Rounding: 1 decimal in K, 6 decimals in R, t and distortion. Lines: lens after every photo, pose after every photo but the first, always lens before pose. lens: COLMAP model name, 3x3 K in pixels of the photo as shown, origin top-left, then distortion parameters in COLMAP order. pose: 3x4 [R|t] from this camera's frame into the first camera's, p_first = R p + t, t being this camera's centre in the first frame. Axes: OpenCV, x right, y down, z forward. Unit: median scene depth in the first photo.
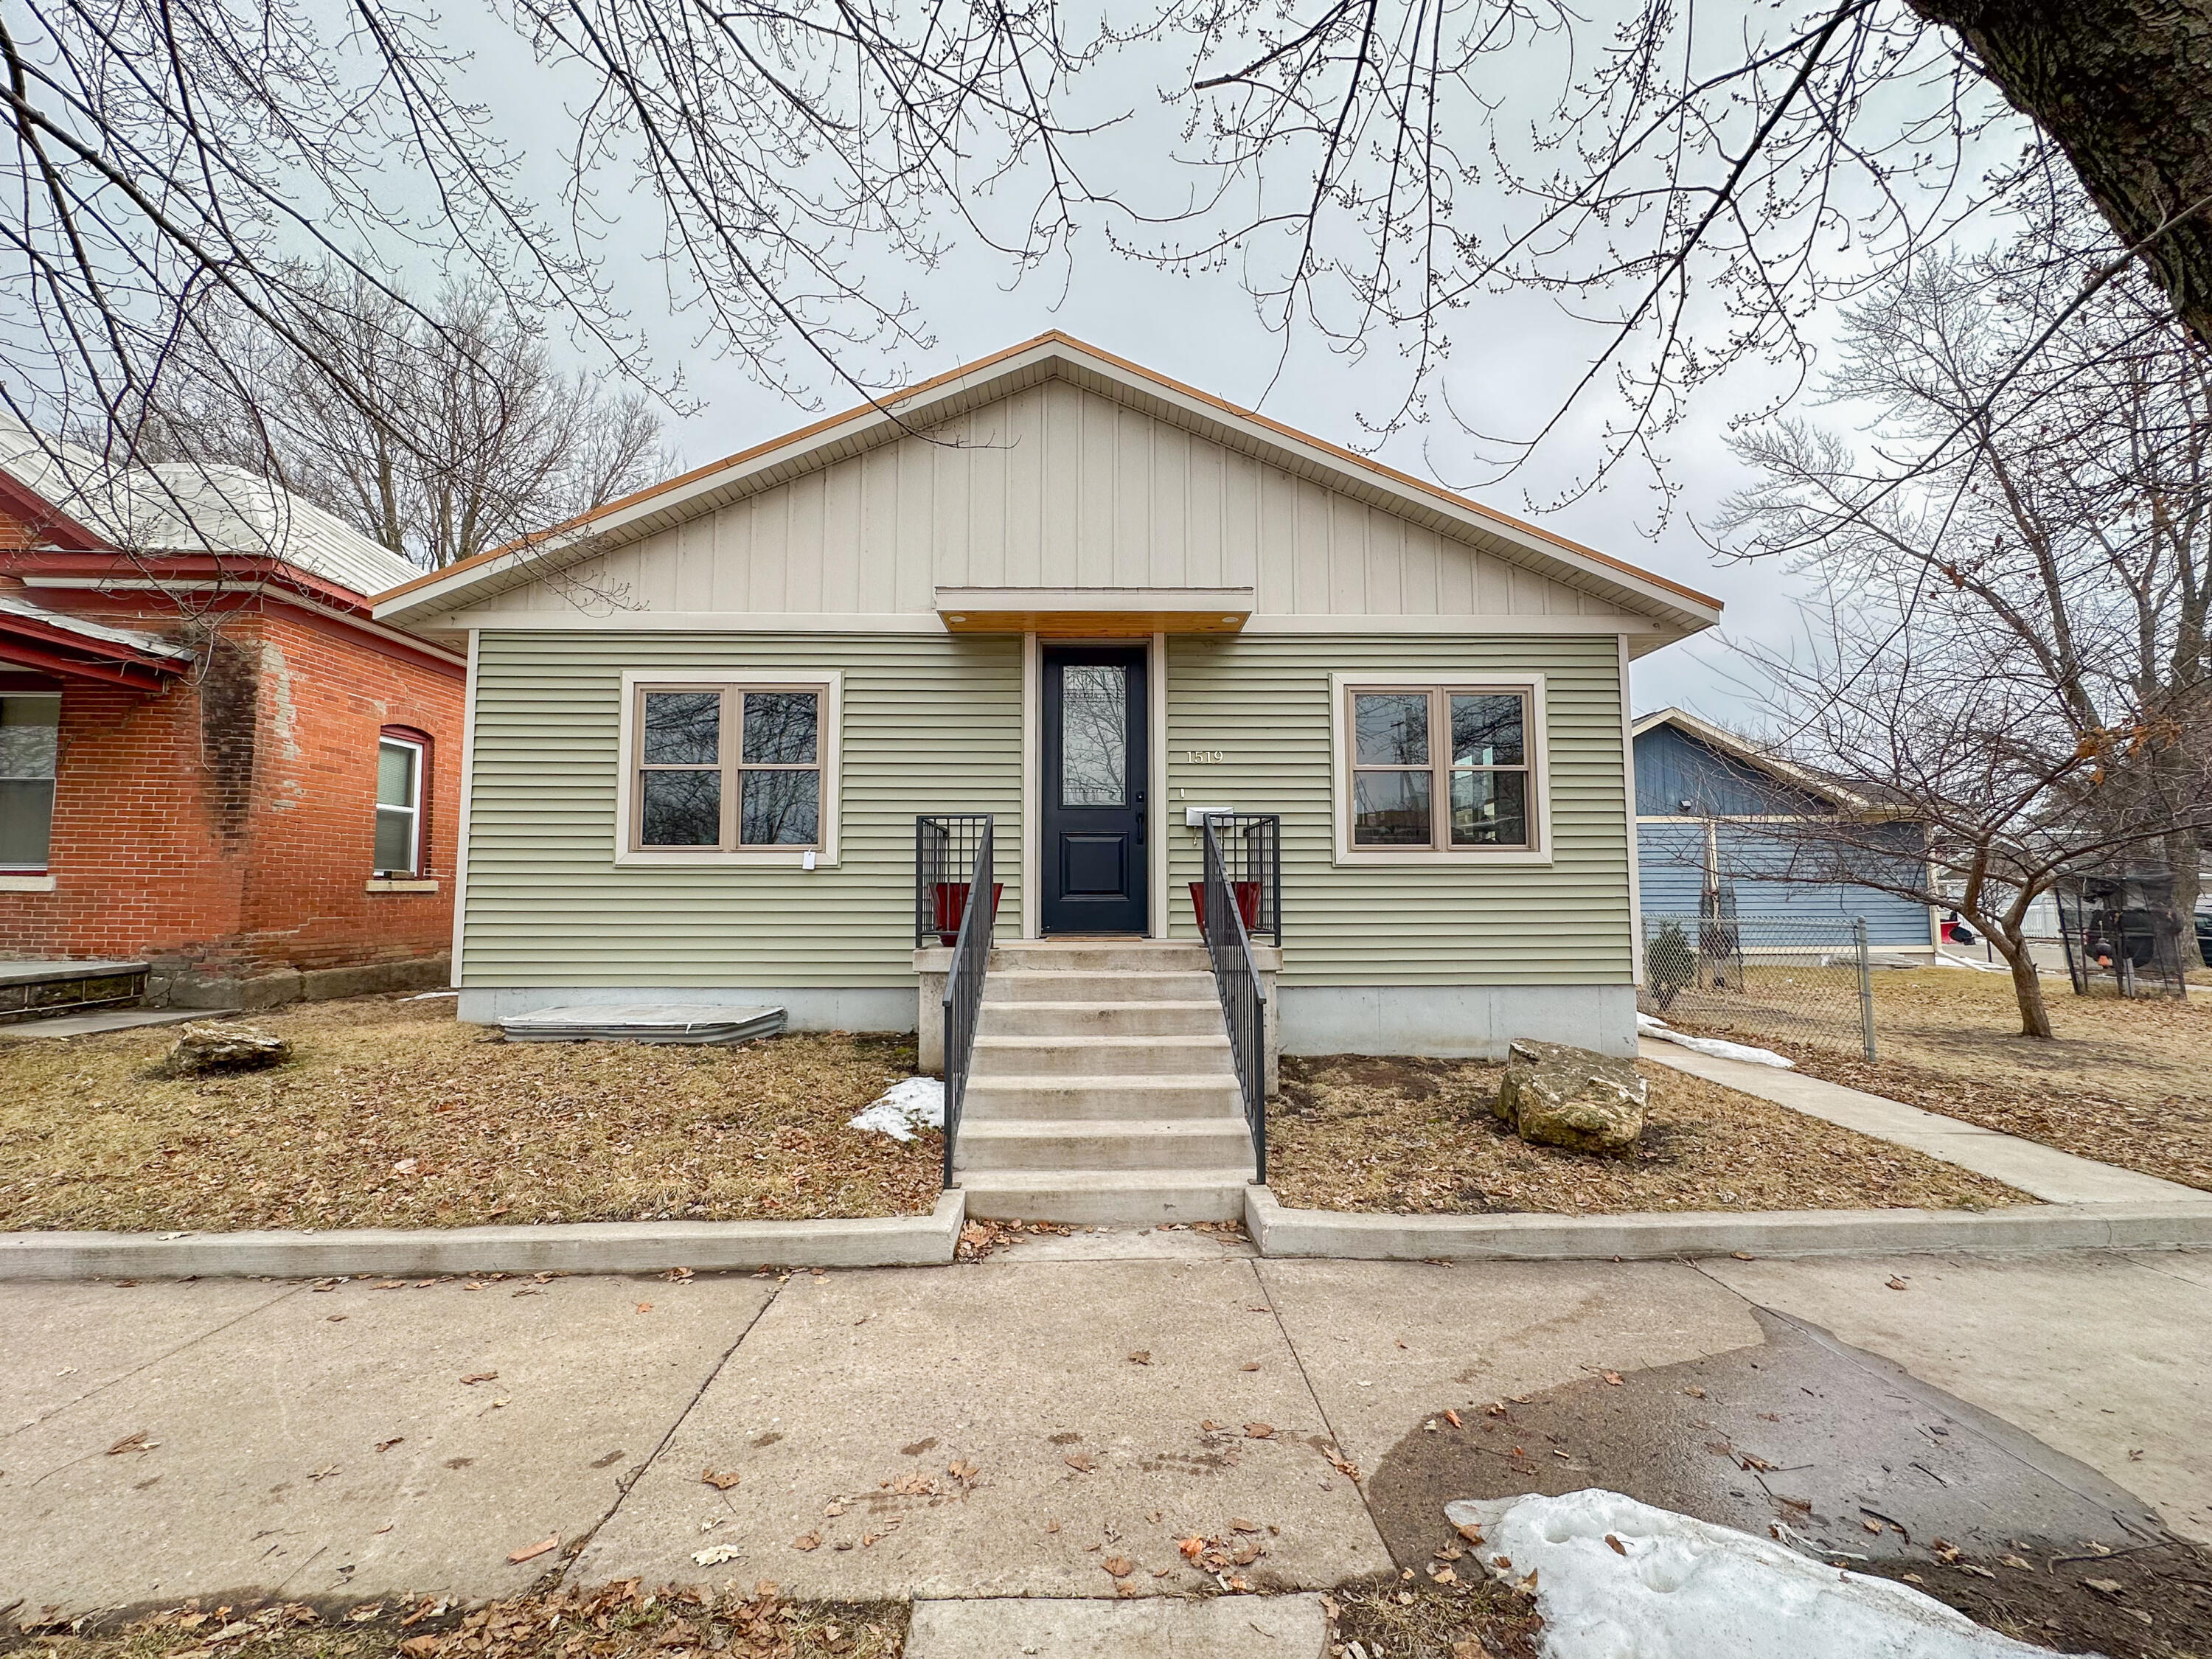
lens RADIAL K [[867.6, 0, 1106.0], [0, 867.6, 829.5], [0, 0, 1]] dist [-0.001500, -0.000302]
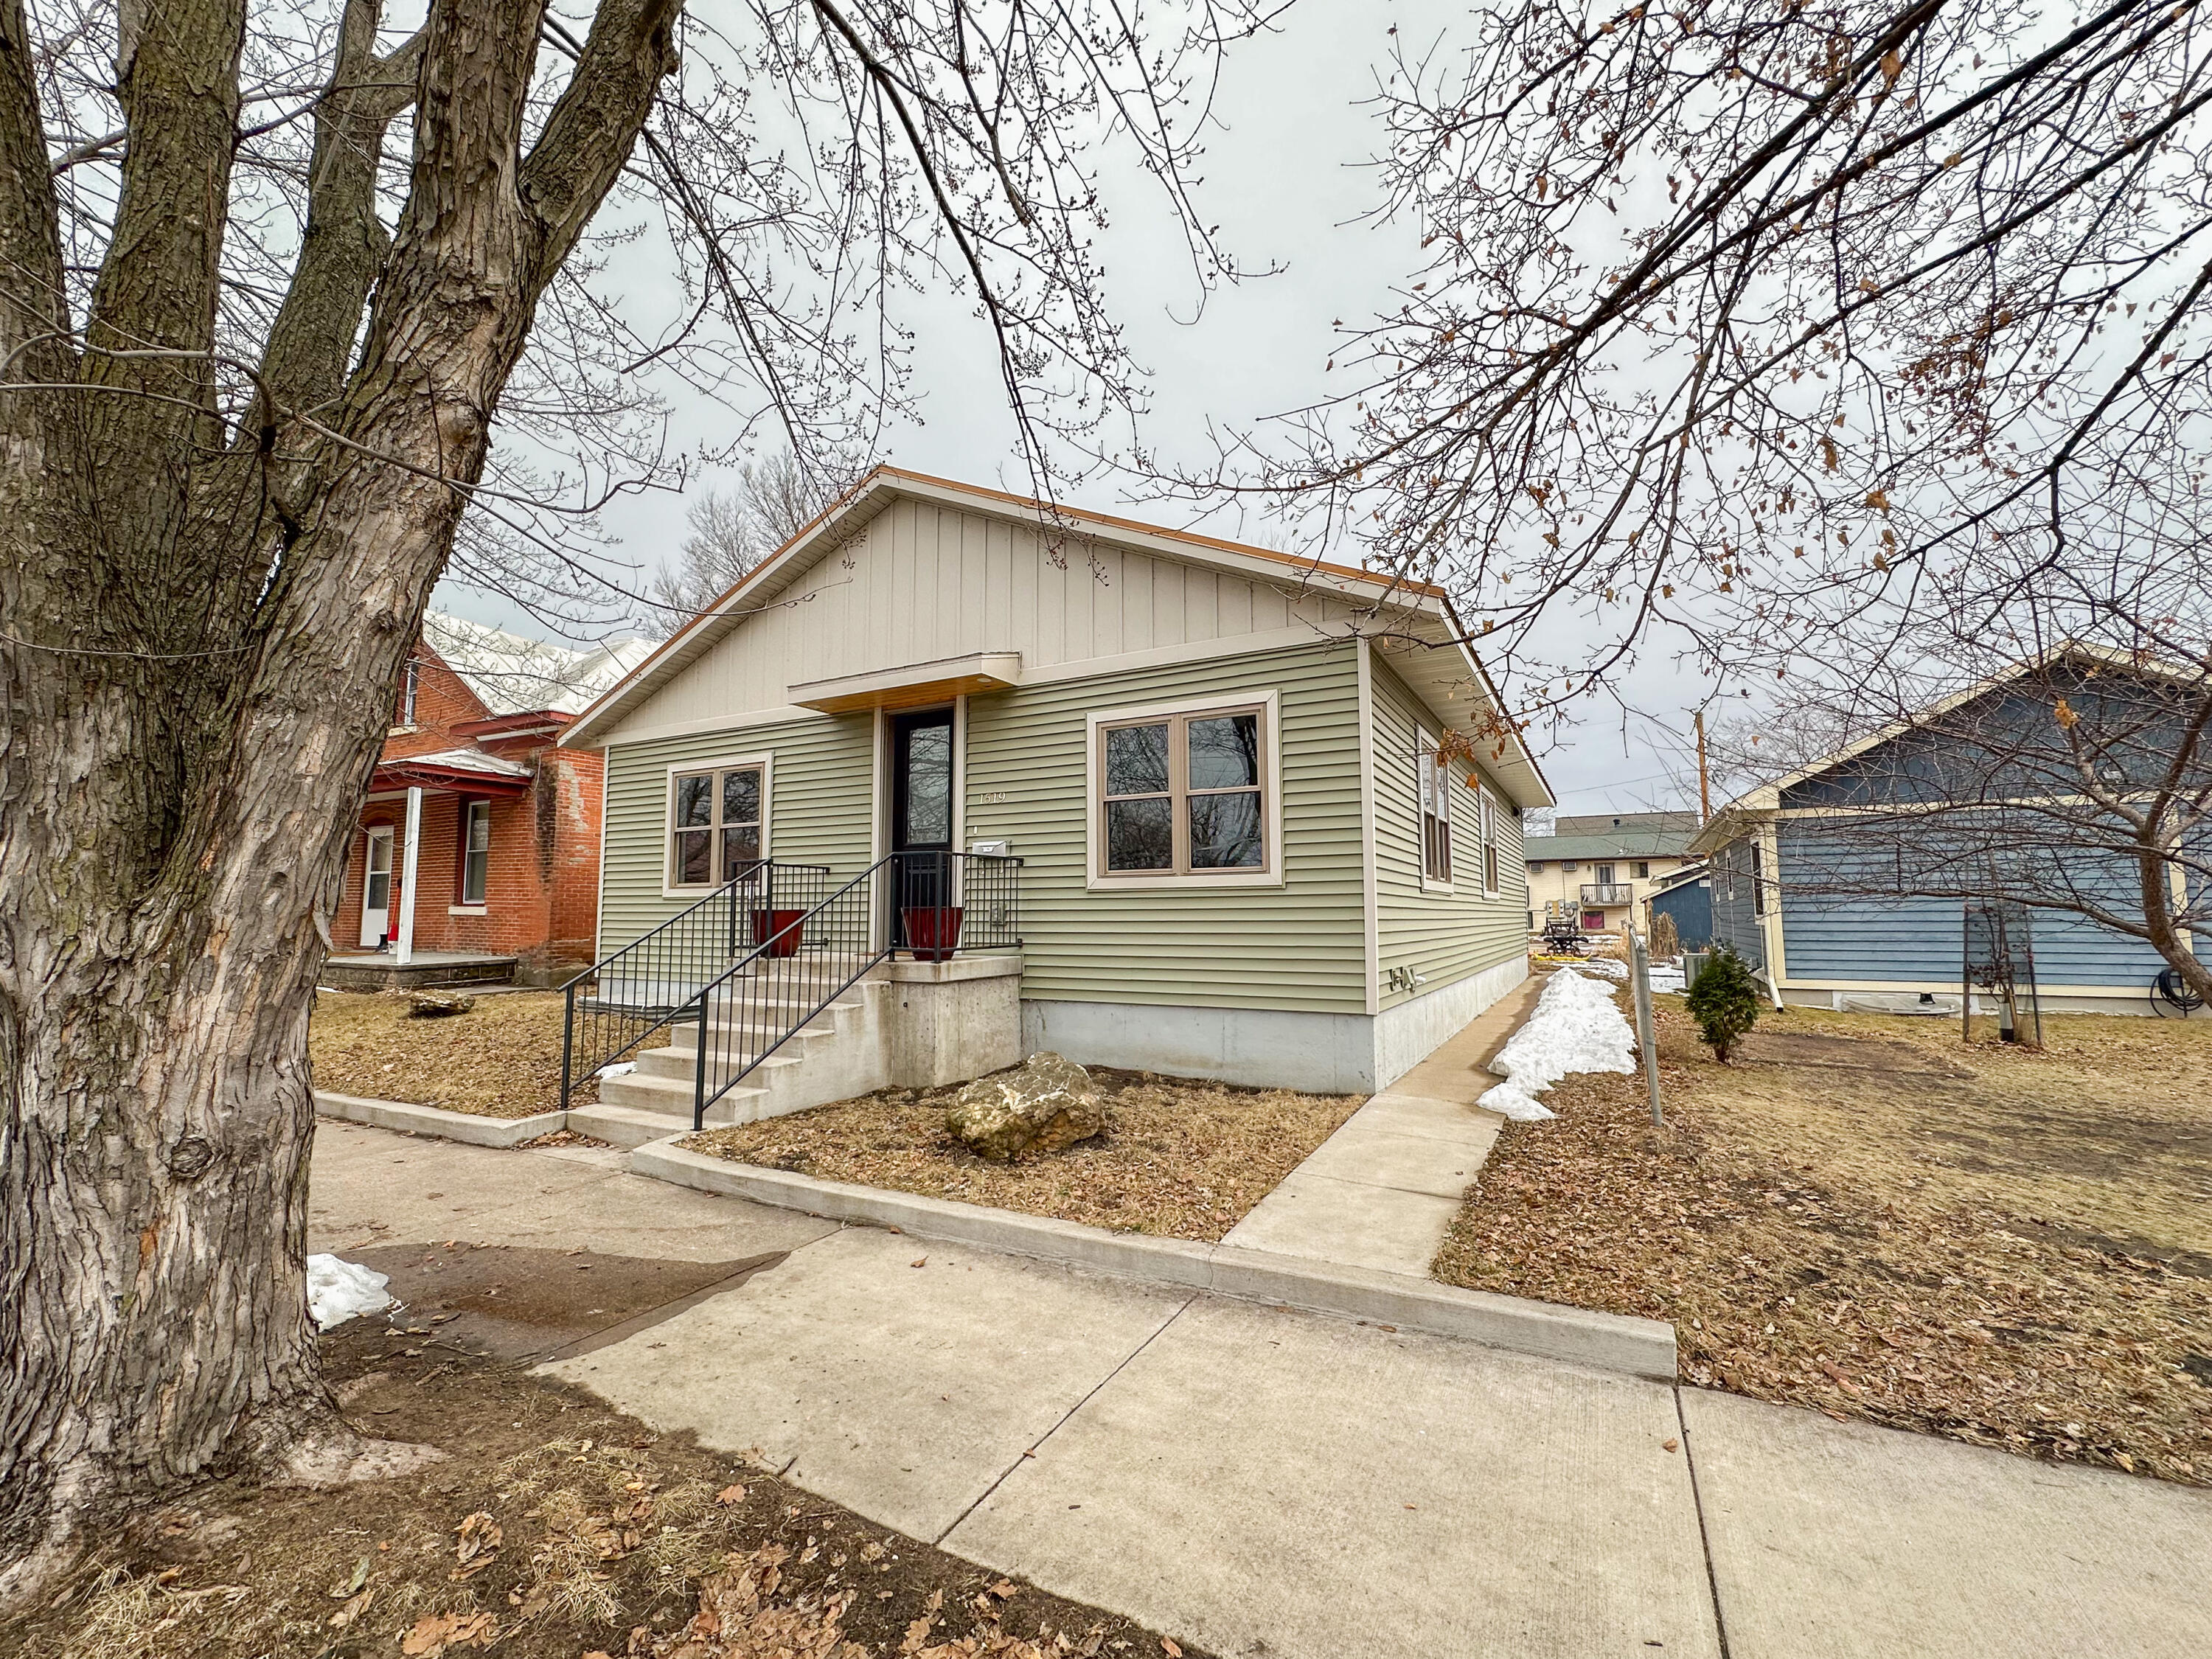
lens RADIAL K [[877.3, 0, 1106.0], [0, 877.3, 829.5], [0, 0, 1]] dist [-0.002244, 0.000547]
pose [[0.879044, -0.048212, -0.474296, 0.799125], [0.040965, 0.998832, -0.025607, -0.005250], [0.474977, 0.003081, 0.879993, 0.041876]]
